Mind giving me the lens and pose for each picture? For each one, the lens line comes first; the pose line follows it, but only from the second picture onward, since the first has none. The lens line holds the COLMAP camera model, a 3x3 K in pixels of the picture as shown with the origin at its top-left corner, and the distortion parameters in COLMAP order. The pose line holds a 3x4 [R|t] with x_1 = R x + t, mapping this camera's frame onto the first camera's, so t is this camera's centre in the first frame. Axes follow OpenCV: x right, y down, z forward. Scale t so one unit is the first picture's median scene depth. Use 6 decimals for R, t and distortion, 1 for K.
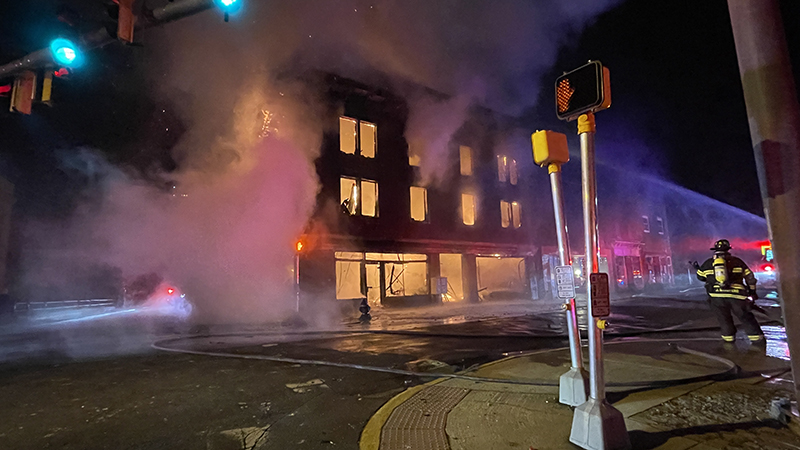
lens RADIAL K [[387.5, 0, 400.0], [0, 387.5, 225.0], [0, 0, 1]] dist [-0.001950, 0.000099]
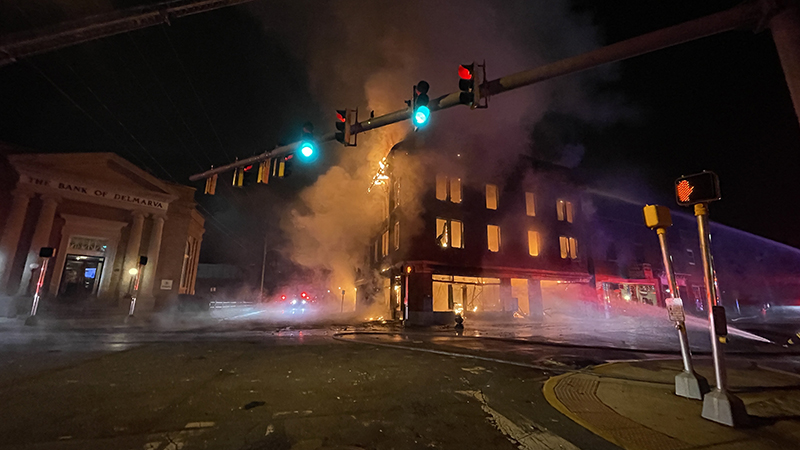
lens RADIAL K [[316.1, 0, 399.8], [0, 316.1, 229.3], [0, 0, 1]] dist [0.000281, 0.000122]
pose [[0.986858, 0.011126, -0.161209, -0.098288], [-0.021432, 0.997825, -0.062335, -0.014303], [0.160165, 0.064971, 0.984950, -0.085491]]
